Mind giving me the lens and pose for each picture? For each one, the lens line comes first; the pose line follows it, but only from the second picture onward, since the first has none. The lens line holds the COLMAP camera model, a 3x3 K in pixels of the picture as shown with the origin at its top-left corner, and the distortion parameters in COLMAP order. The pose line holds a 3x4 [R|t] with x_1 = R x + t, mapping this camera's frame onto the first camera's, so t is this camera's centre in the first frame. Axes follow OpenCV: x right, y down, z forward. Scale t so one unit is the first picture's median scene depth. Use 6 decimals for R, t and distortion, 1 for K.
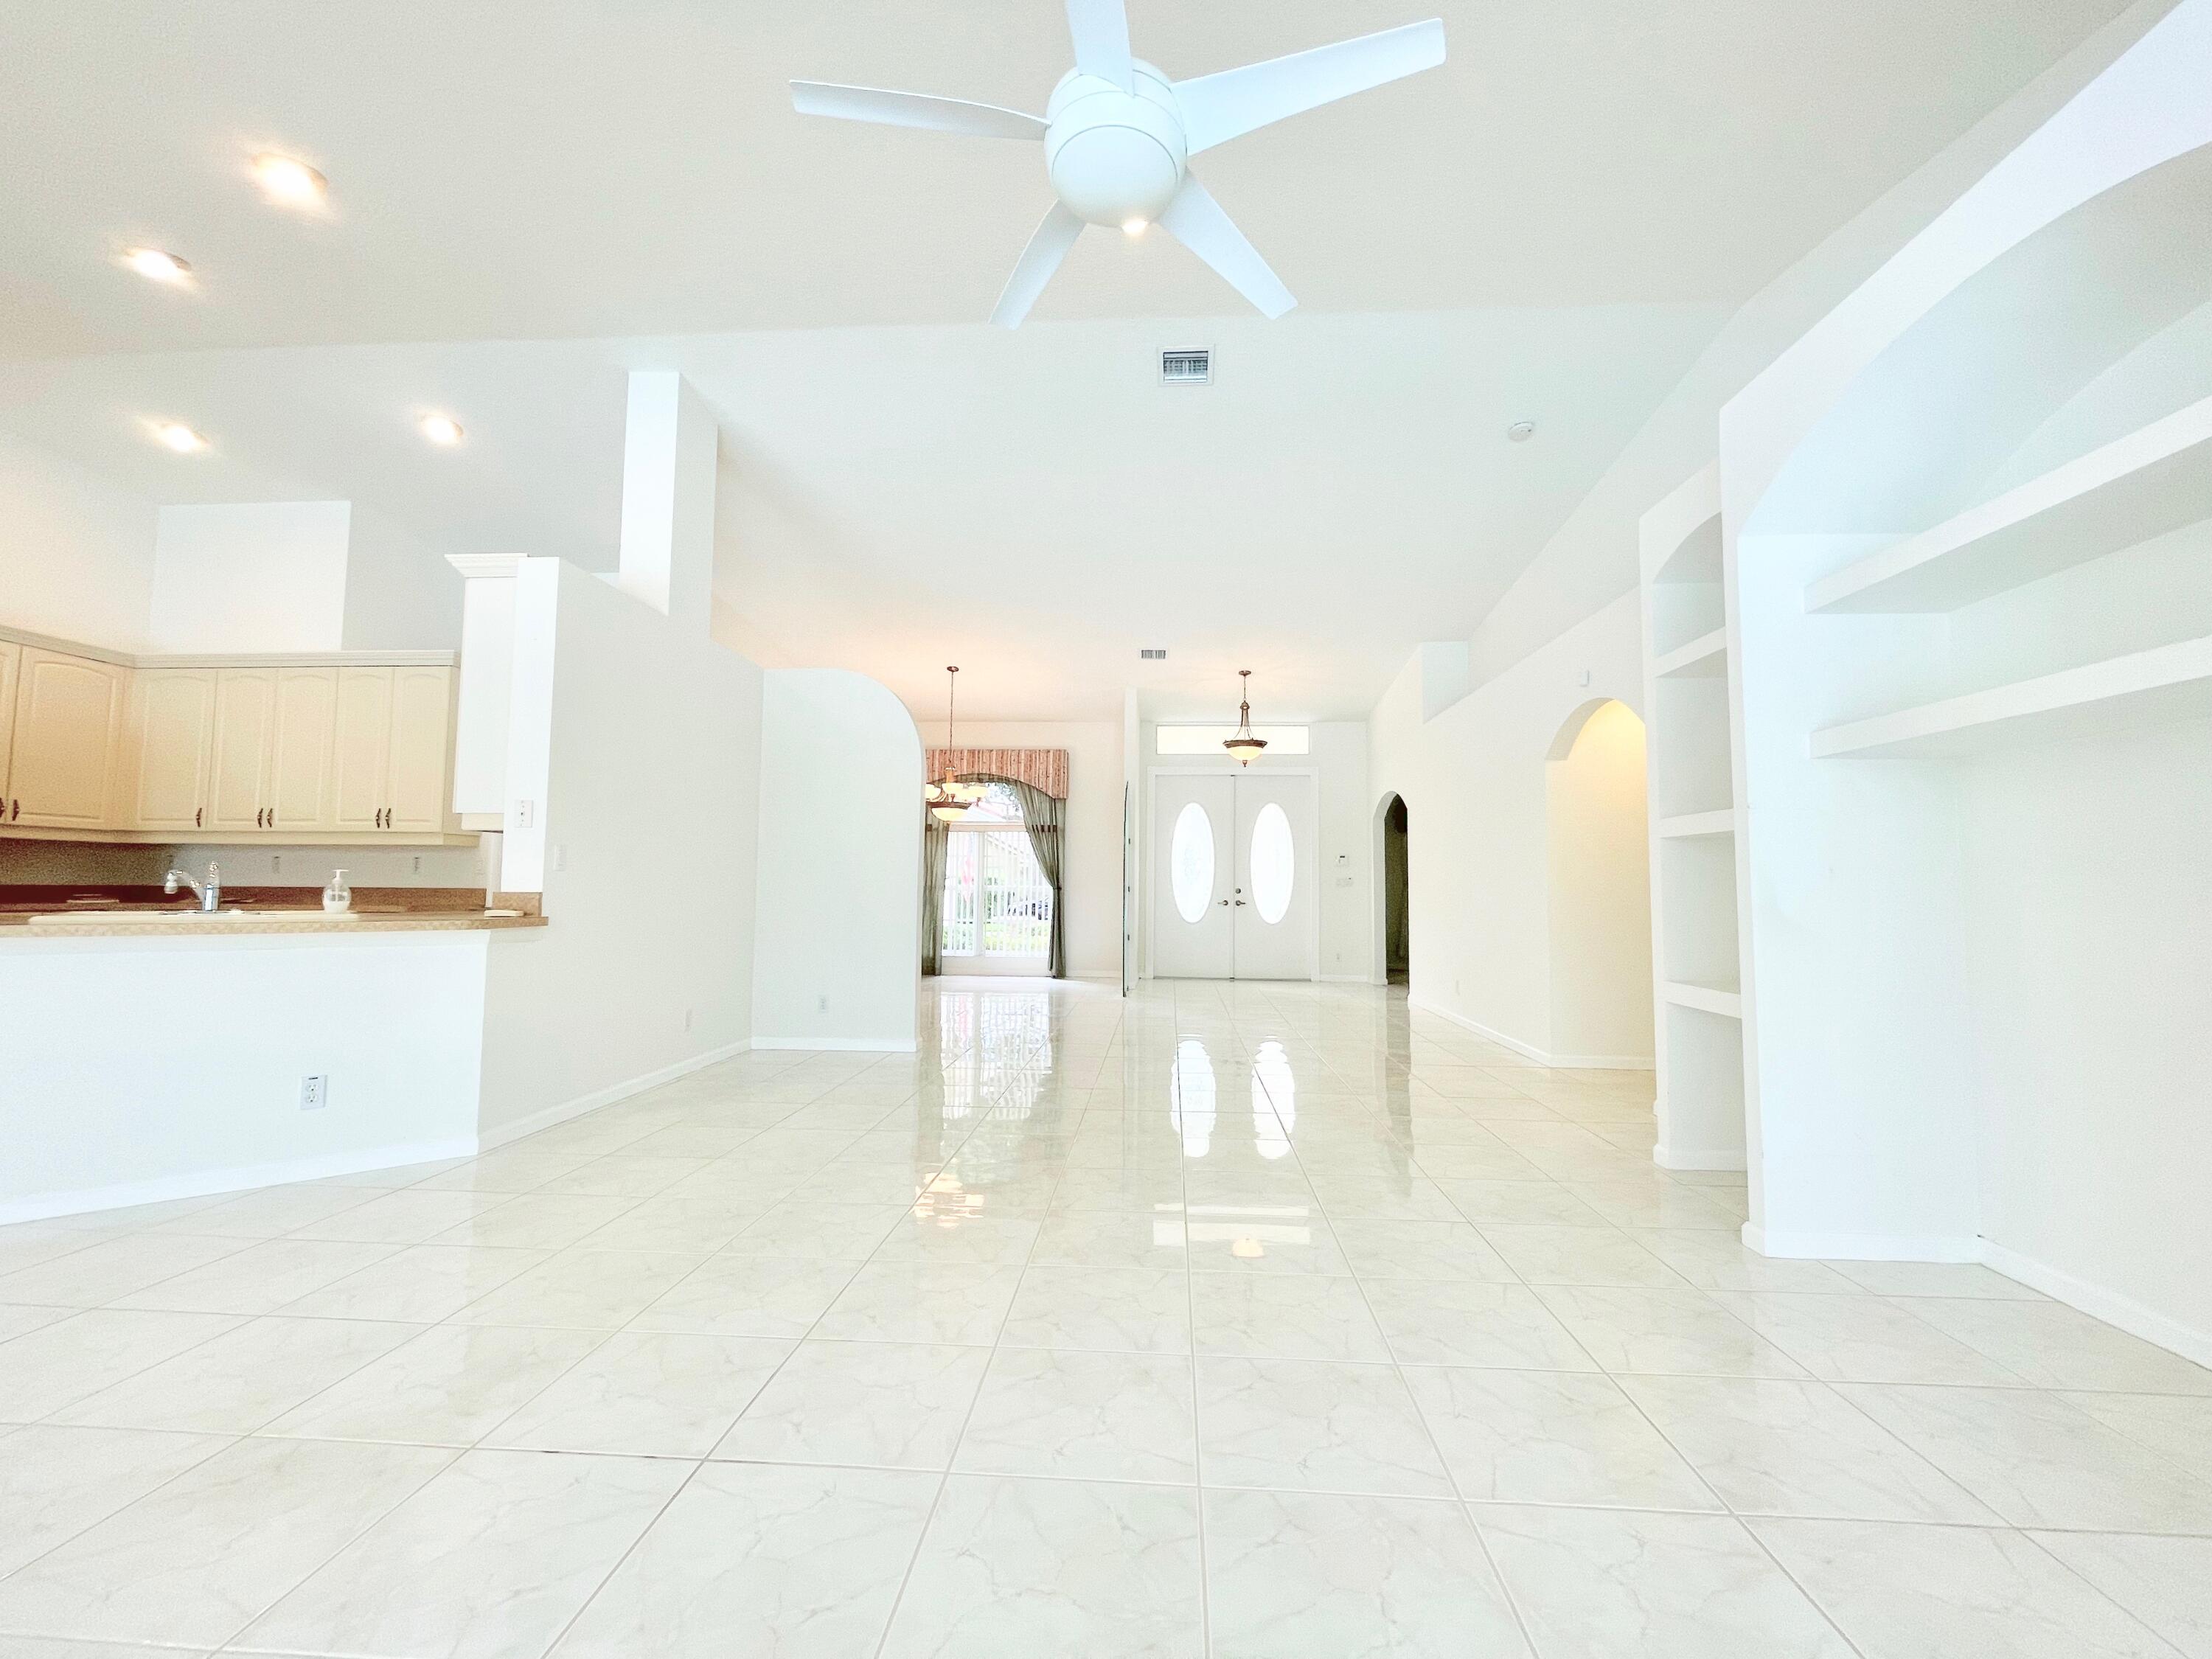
lens RADIAL K [[918.3, 0, 1121.3], [0, 918.3, 823.7], [0, 0, 1]] dist [-0.003628, 0.000850]
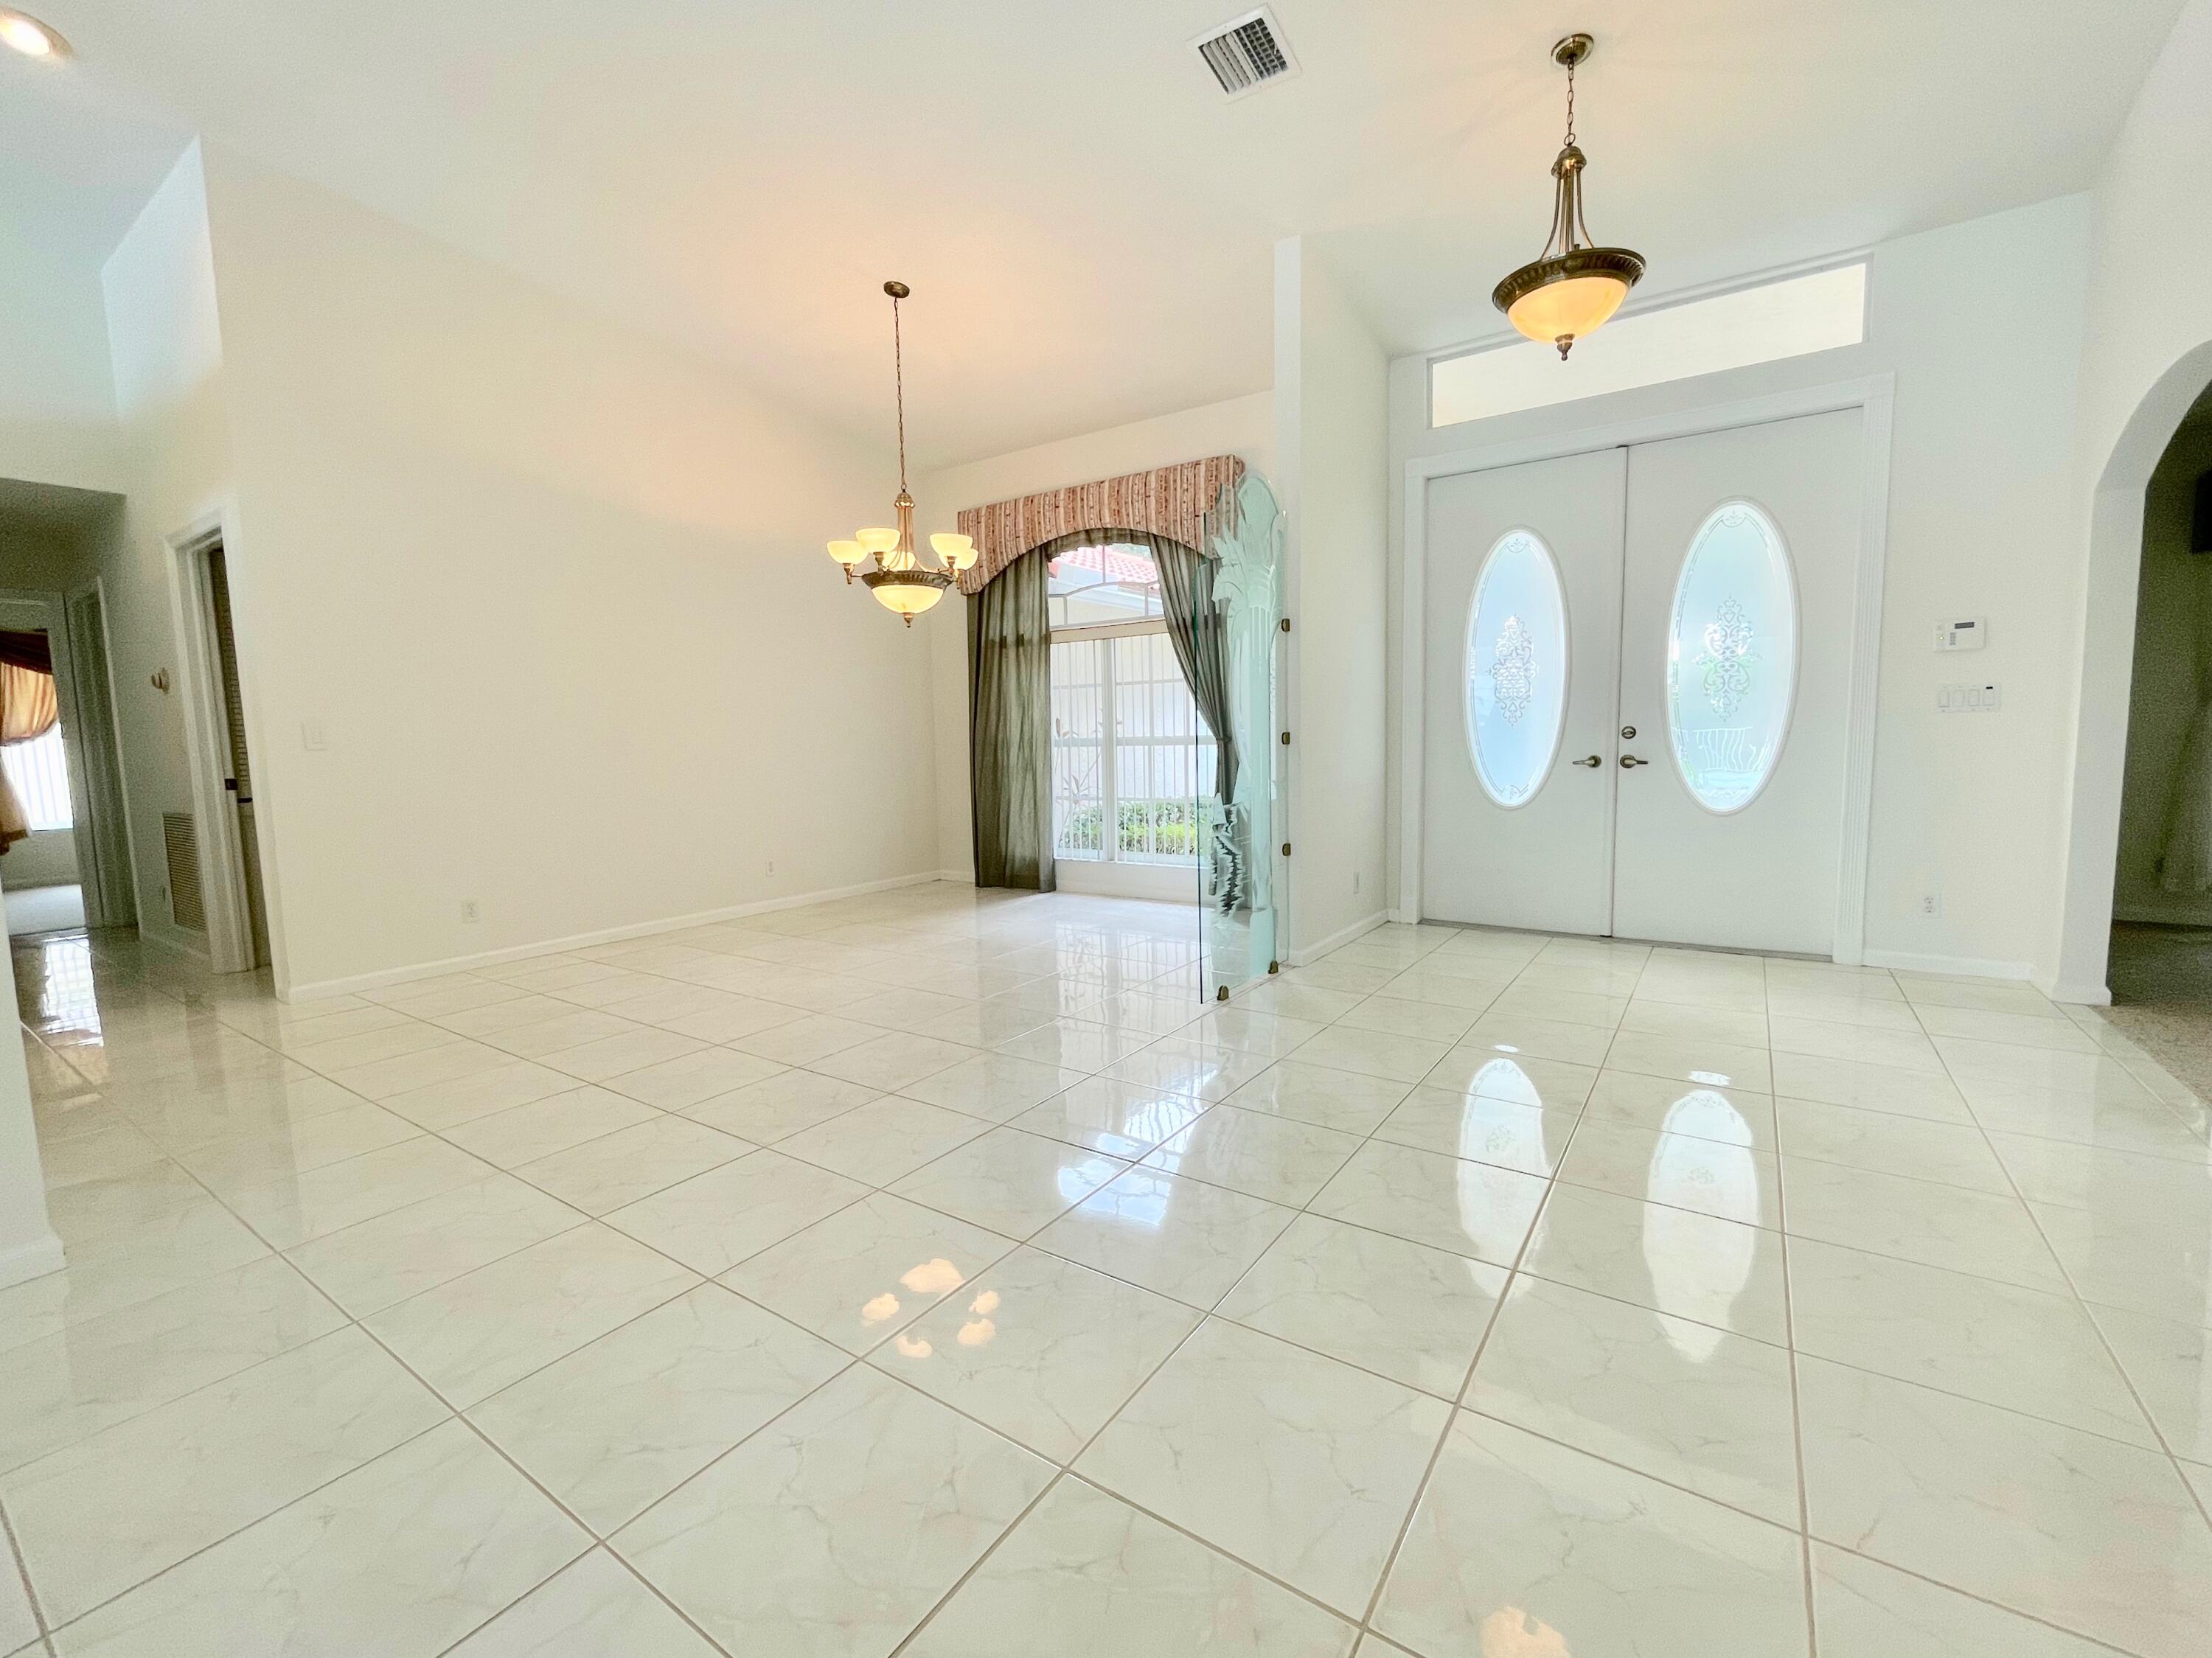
lens RADIAL K [[918.2, 0, 1108.2], [0, 918.2, 825.1], [0, 0, 1]] dist [-0.003628, 0.000850]
pose [[0.859523, 0.021688, -0.510636, 0.256798], [0.065378, 0.986226, 0.151935, 0.066692], [0.506898, -0.163976, 0.846266, 0.965285]]
